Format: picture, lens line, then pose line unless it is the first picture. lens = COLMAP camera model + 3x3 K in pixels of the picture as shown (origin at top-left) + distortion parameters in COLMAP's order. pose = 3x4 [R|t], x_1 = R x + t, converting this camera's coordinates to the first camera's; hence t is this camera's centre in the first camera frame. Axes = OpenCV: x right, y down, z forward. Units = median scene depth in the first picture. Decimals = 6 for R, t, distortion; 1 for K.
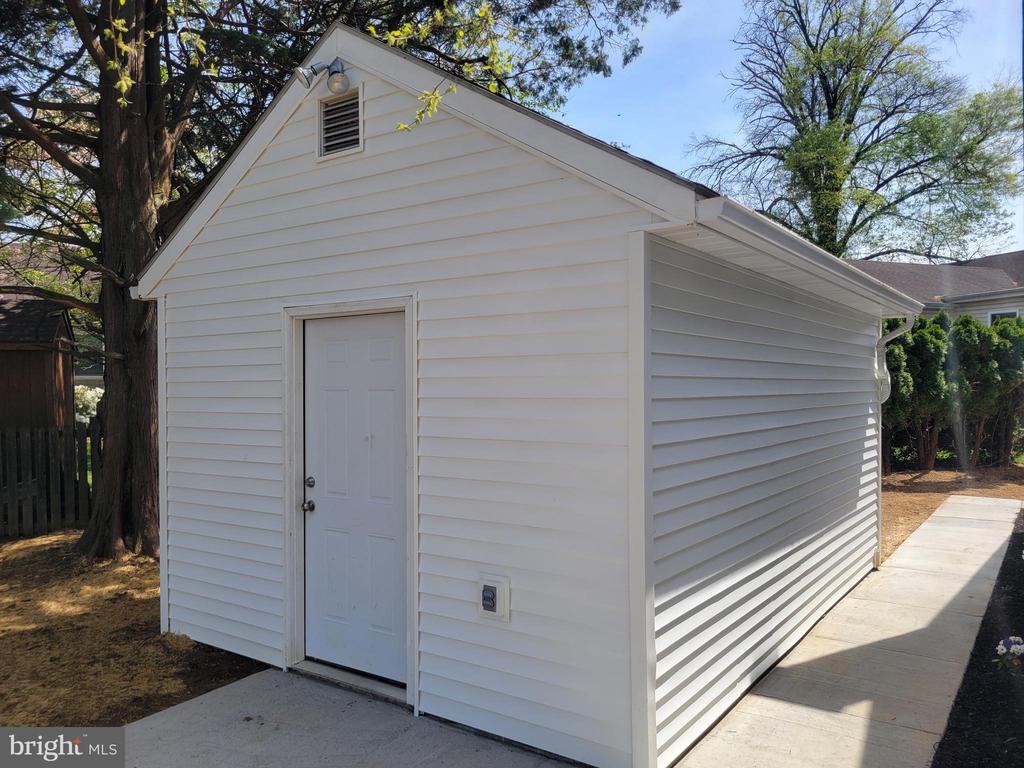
lens RADIAL K [[775.6, 0, 513.6], [0, 775.6, 381.4], [0, 0, 1]] dist [0.053223, -0.002444]
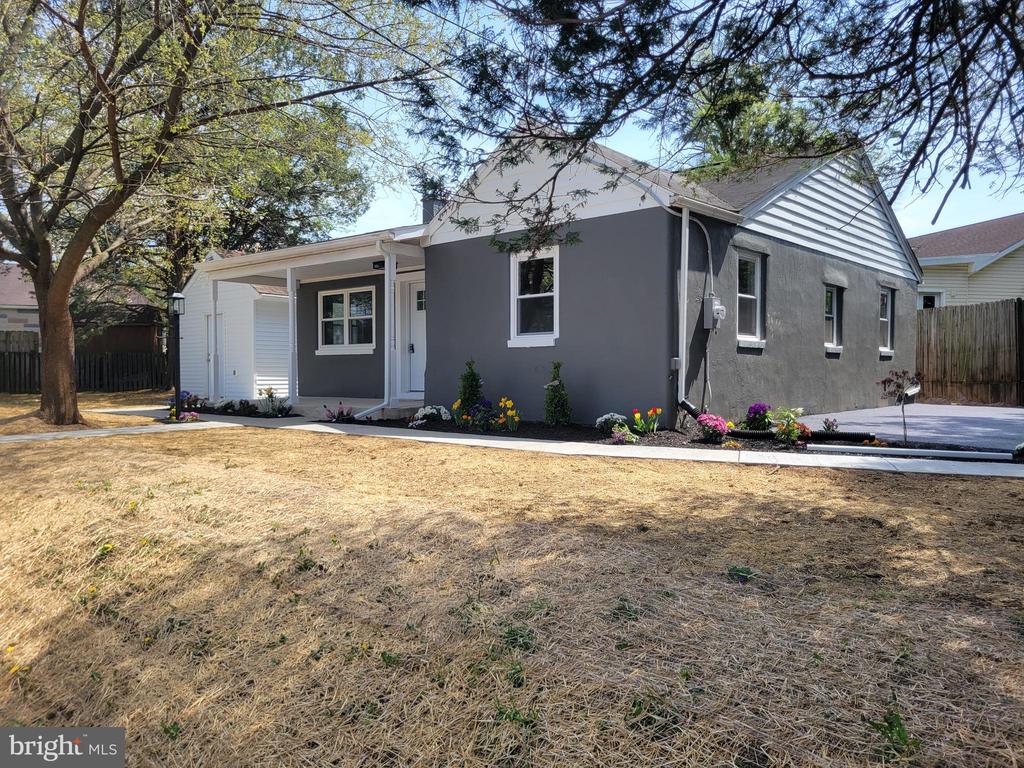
lens RADIAL K [[763.8, 0, 513.5], [0, 763.8, 389.2], [0, 0, 1]] dist [0.059375, -0.042389]
pose [[0.994262, 0.006082, -0.106802, 2.034467], [-0.002950, 0.999562, 0.029458, 0.211675], [0.106935, -0.028974, 0.993844, -3.296385]]
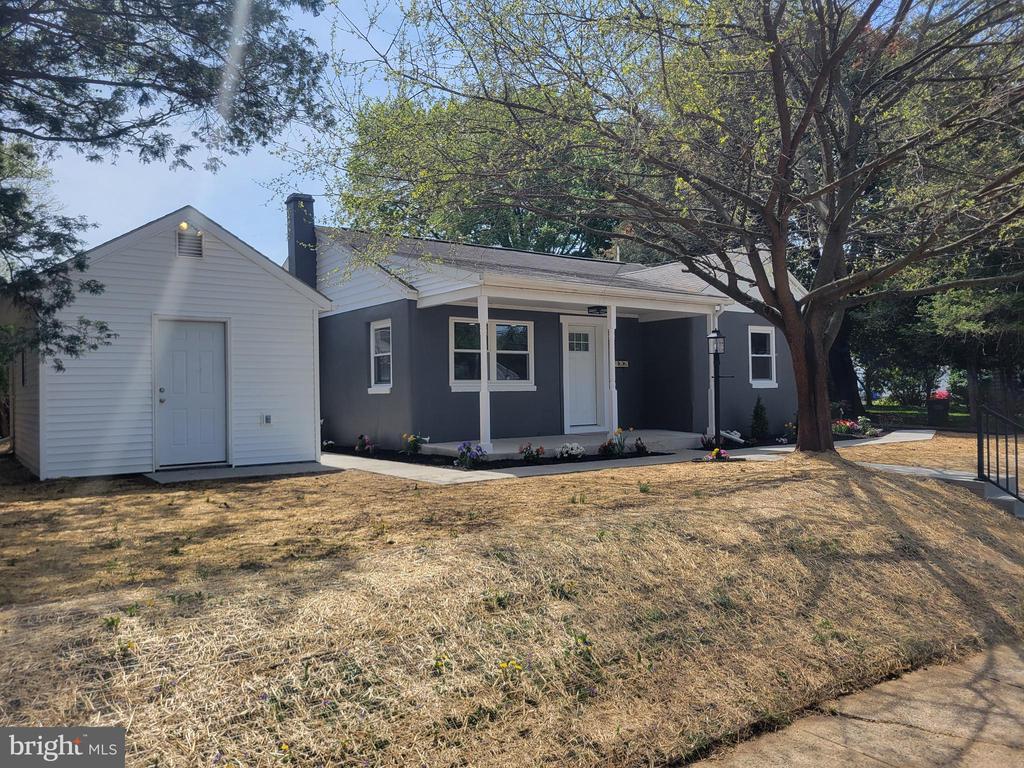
lens RADIAL K [[763.8, 0, 513.5], [0, 763.8, 389.2], [0, 0, 1]] dist [0.059375, -0.042389]
pose [[0.318165, -0.003410, 0.948029, -2.391085], [0.000360, 0.999994, 0.003476, 0.133102], [-0.948035, -0.000765, 0.318164, -0.818086]]
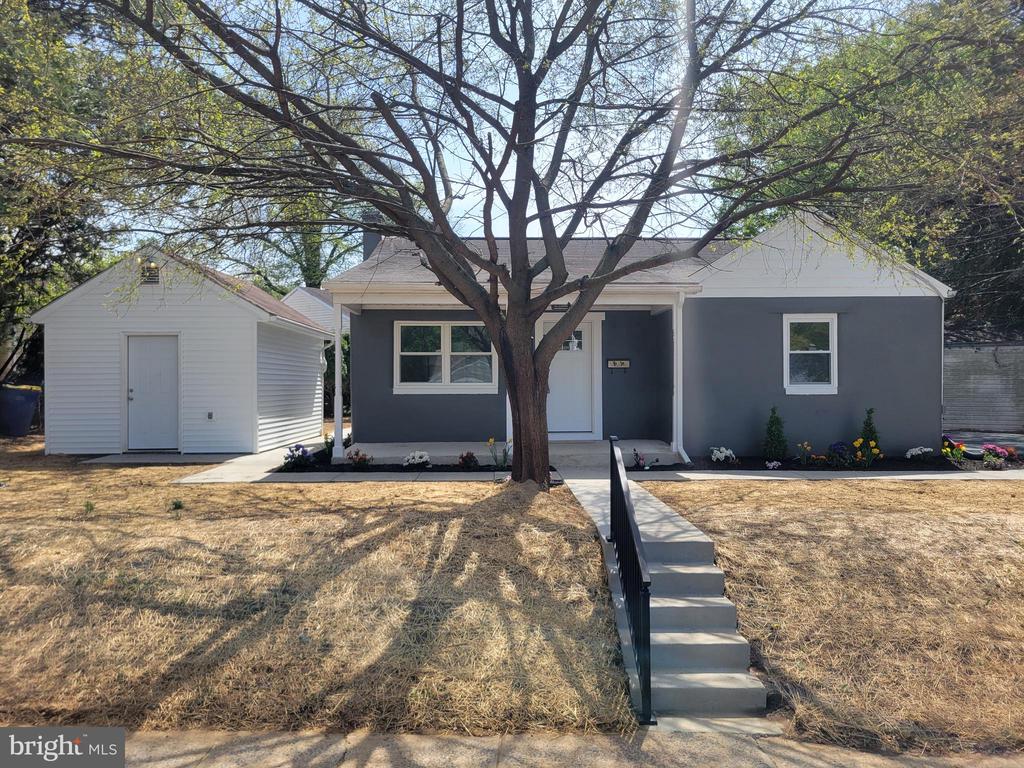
lens RADIAL K [[763.8, 0, 513.5], [0, 763.8, 389.2], [0, 0, 1]] dist [0.059375, -0.042389]
pose [[0.806526, -0.000192, 0.591198, -0.936556], [-0.005480, 0.999955, 0.007801, 0.105545], [-0.591173, -0.009532, 0.806488, -2.536539]]
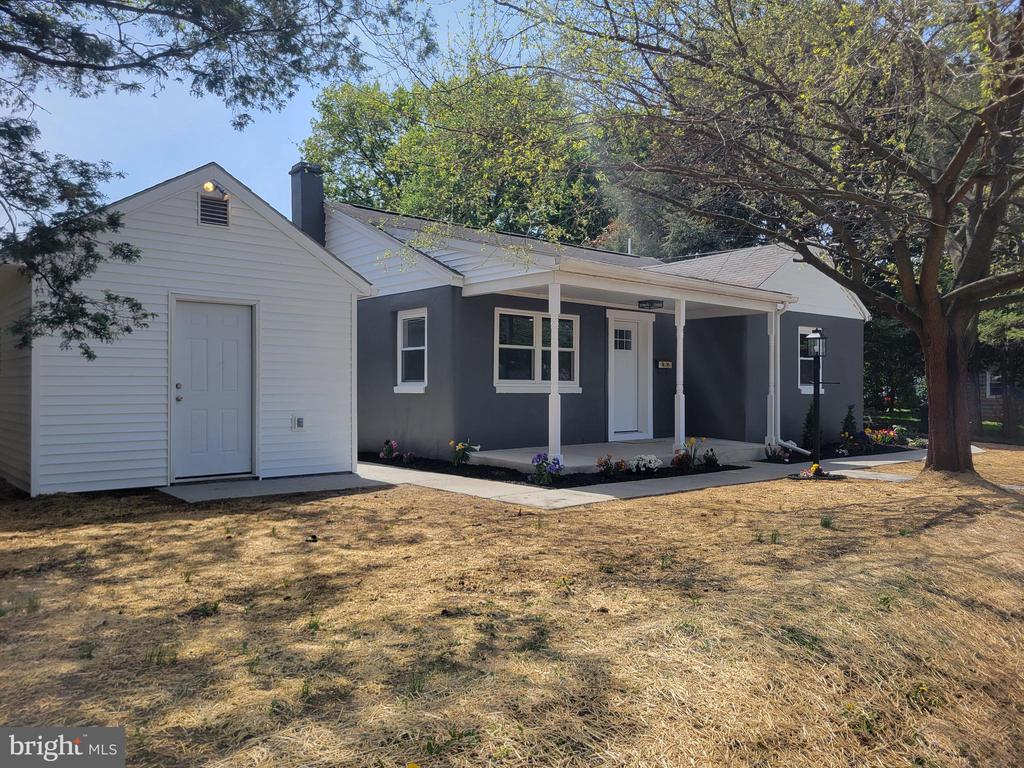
lens RADIAL K [[768.5, 0, 512.0], [0, 768.5, 384.0], [0, 0, 1]] dist [0.060895, -0.048849]
pose [[0.246302, 0.006010, 0.969174, -2.155619], [-0.020321, 0.999793, -0.001036, 0.124549], [-0.968980, -0.019440, 0.246374, -0.294416]]
